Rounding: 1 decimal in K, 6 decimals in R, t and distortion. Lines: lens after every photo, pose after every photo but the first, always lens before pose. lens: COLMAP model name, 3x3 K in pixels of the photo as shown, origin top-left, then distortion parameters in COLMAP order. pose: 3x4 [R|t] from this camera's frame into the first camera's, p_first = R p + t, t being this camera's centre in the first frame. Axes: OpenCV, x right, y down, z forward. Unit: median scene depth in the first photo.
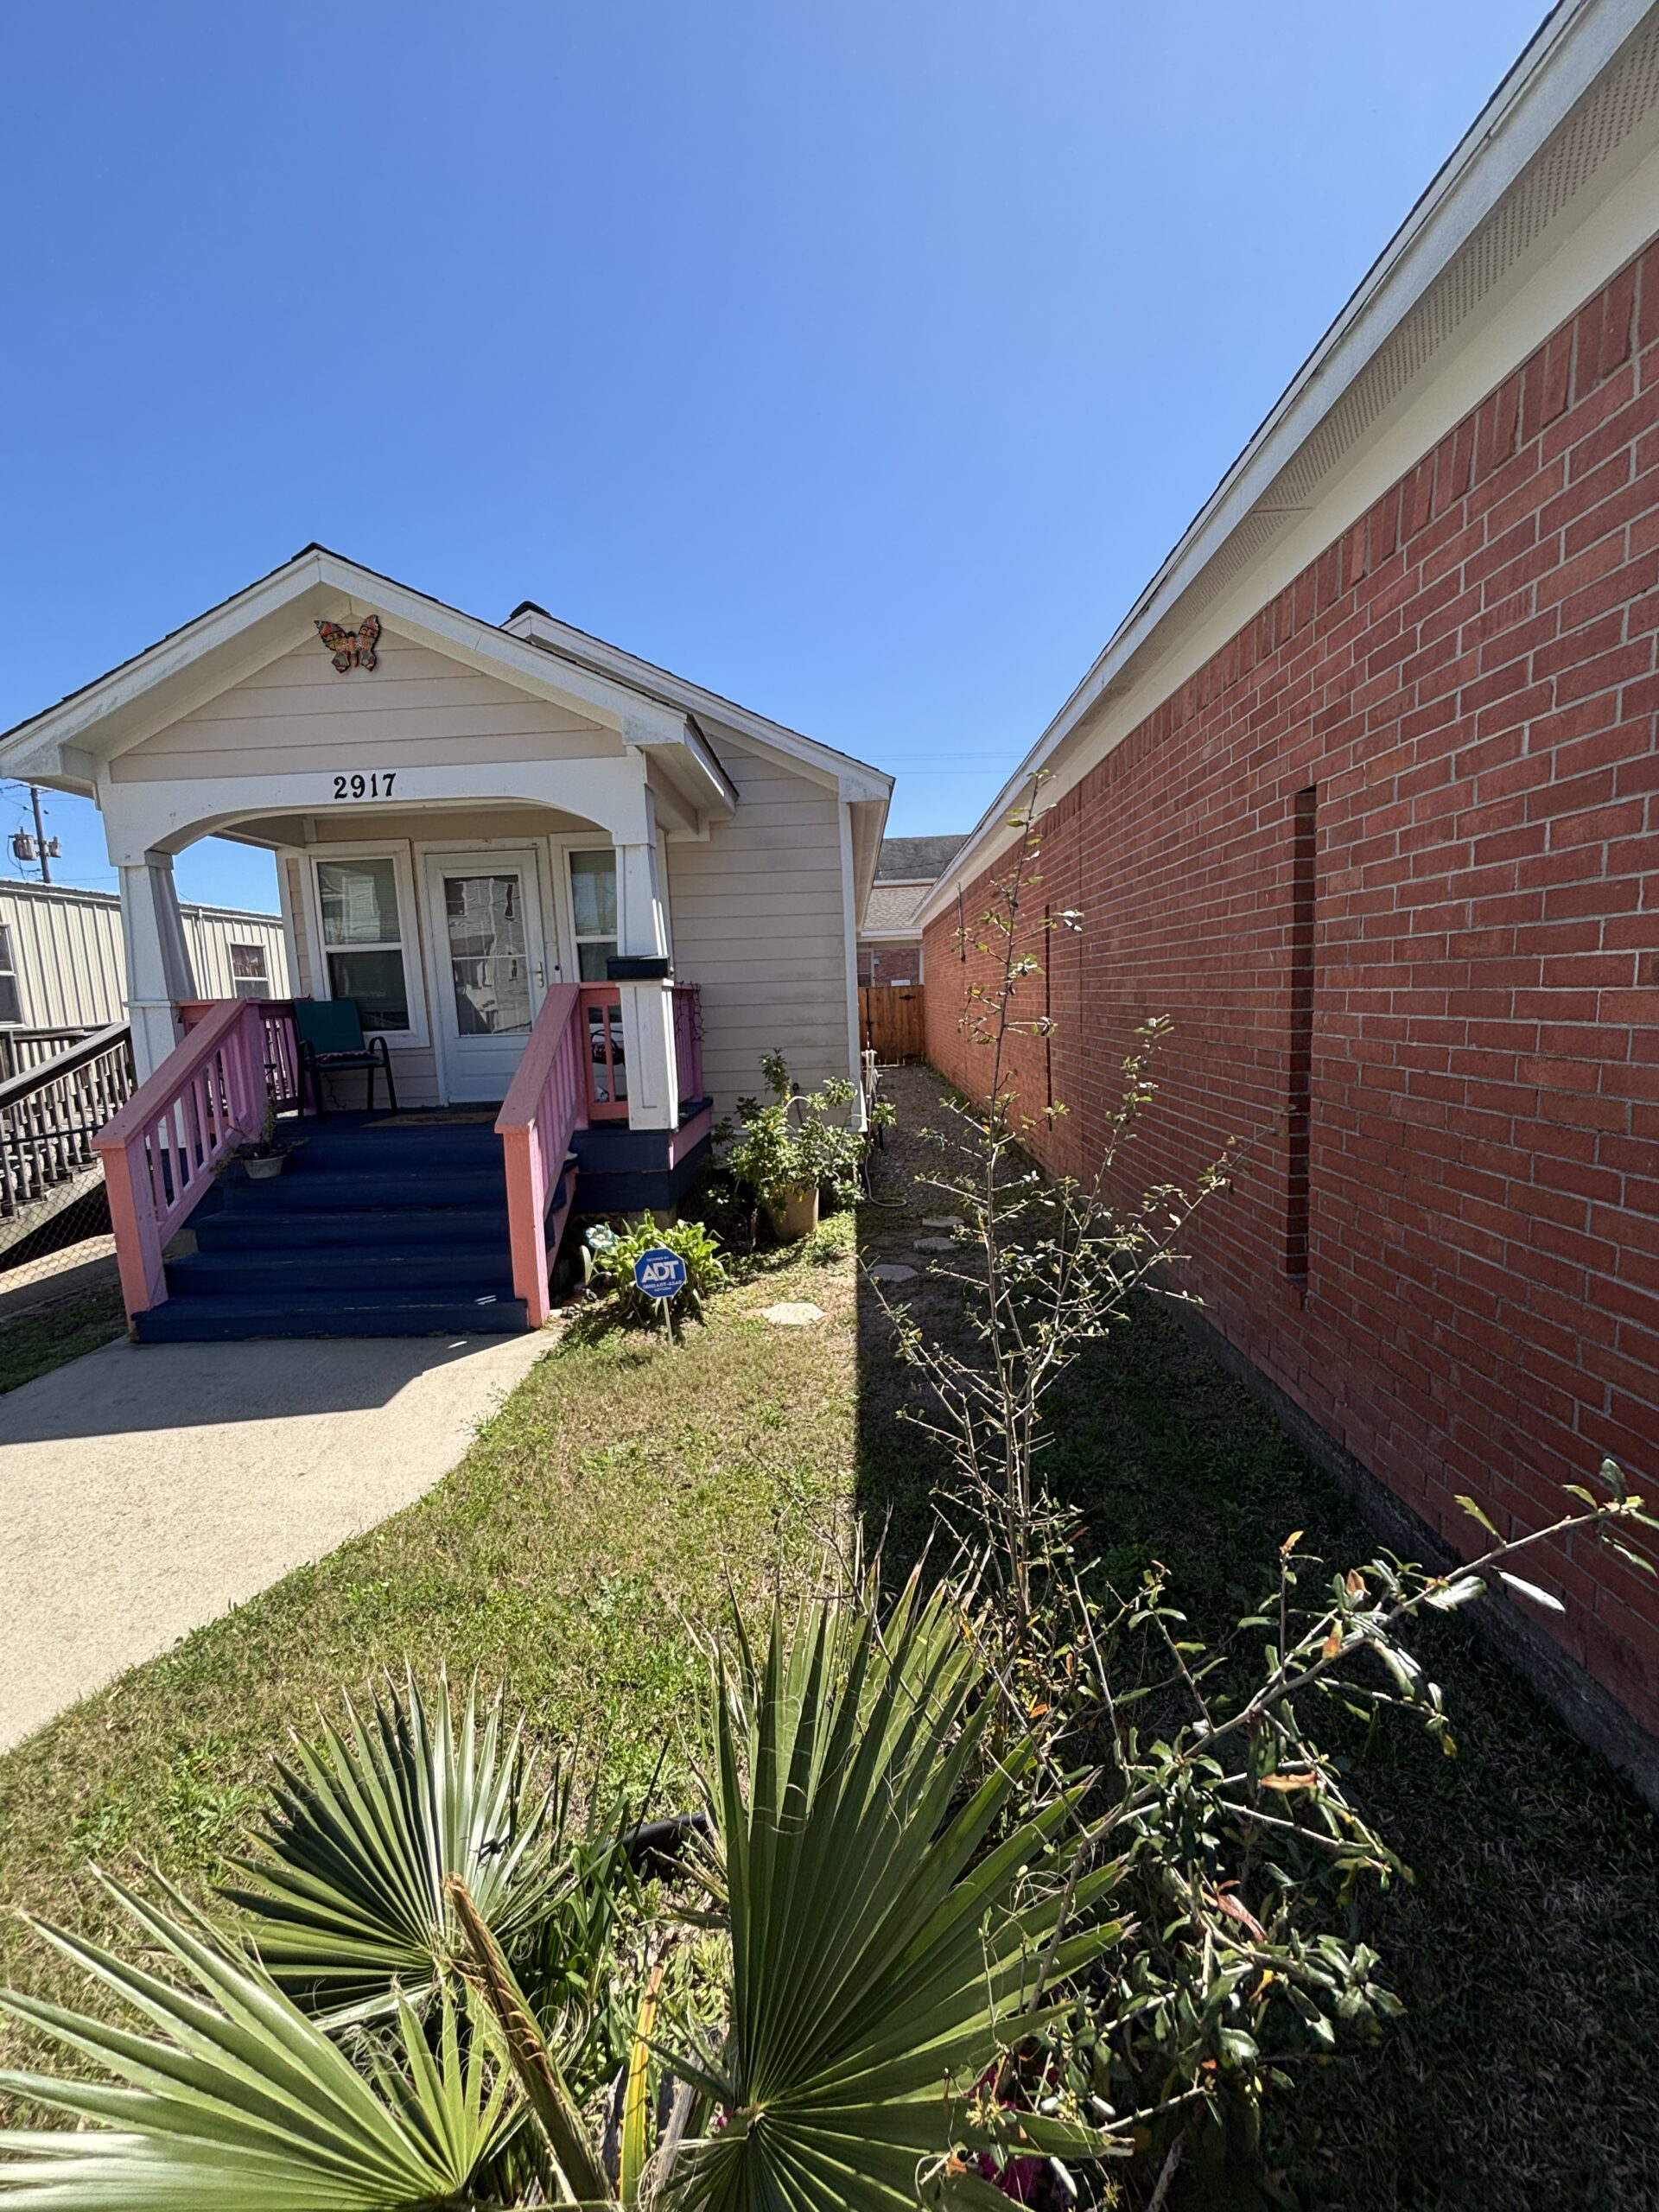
lens RADIAL K [[894.0, 0, 838.5], [0, 894.0, 1101.9], [0, 0, 1]] dist [0.001249, -0.001376]
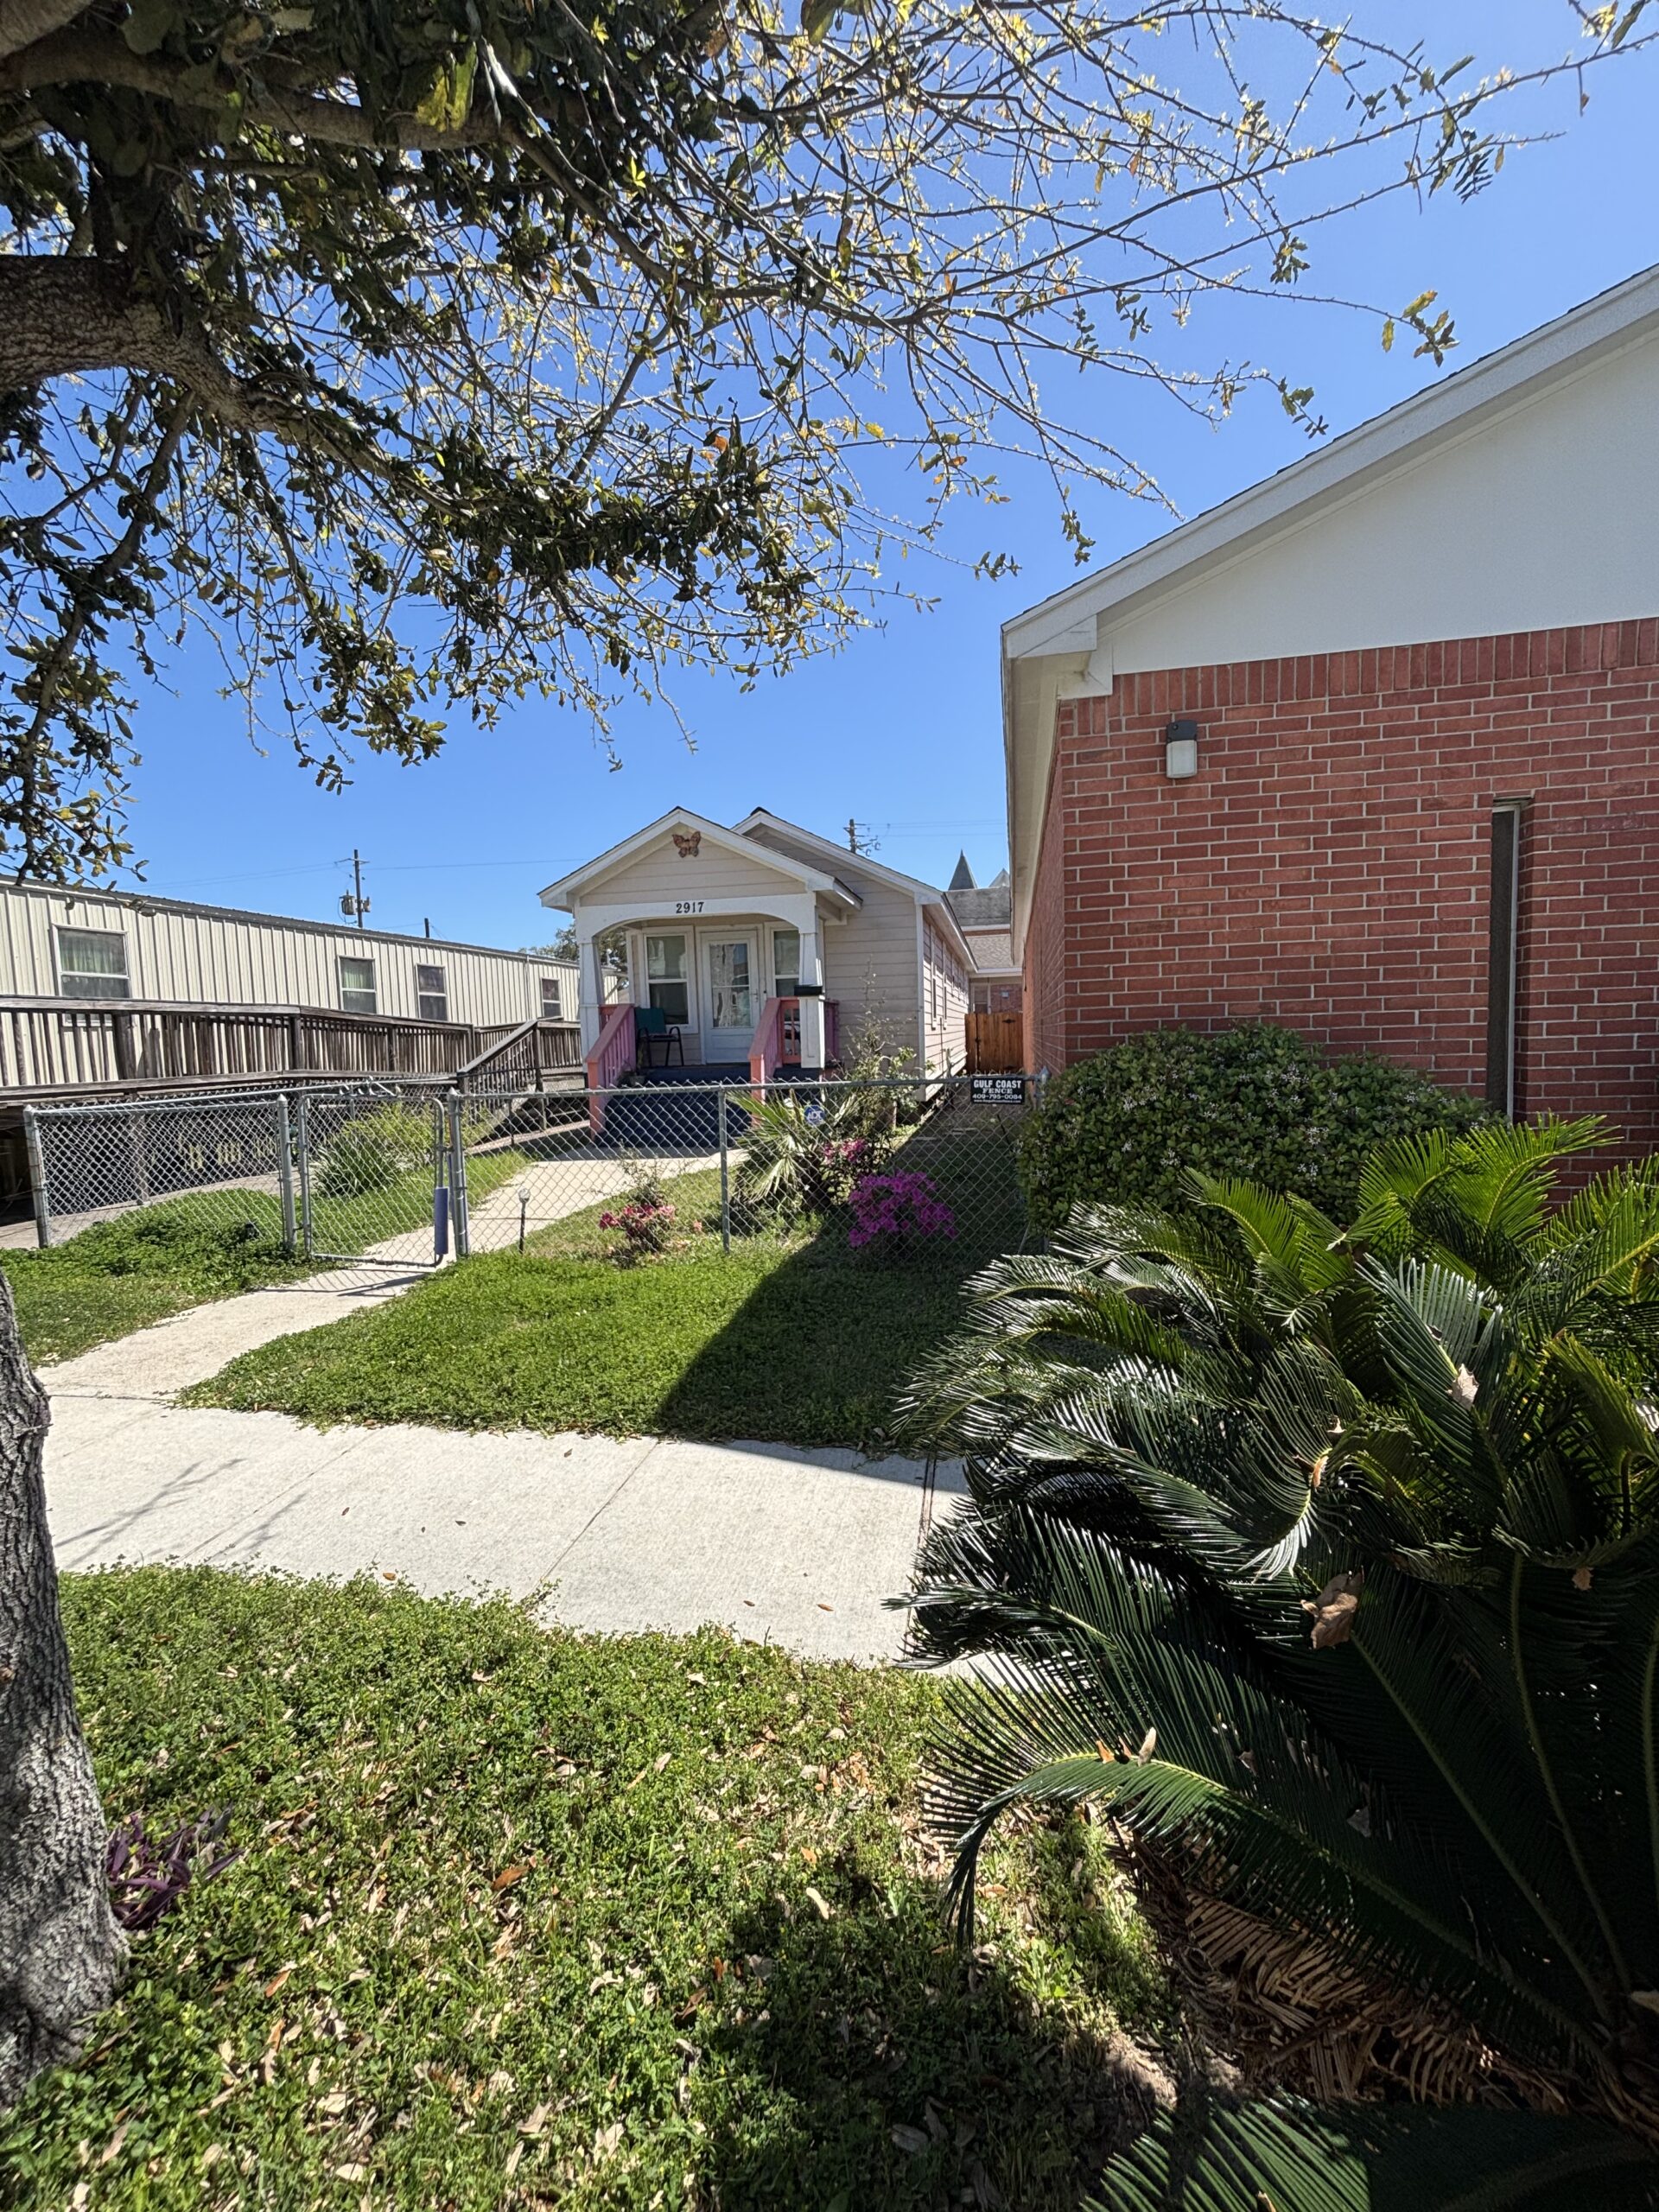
lens RADIAL K [[894.0, 0, 841.0], [0, 894.0, 1122.0], [0, 0, 1]] dist [0.001249, -0.001376]
pose [[0.985694, 0.028303, -0.166149, 0.215852], [-0.030988, 0.999427, -0.013588, 0.190423], [0.165669, 0.018542, 0.986007, -1.088594]]
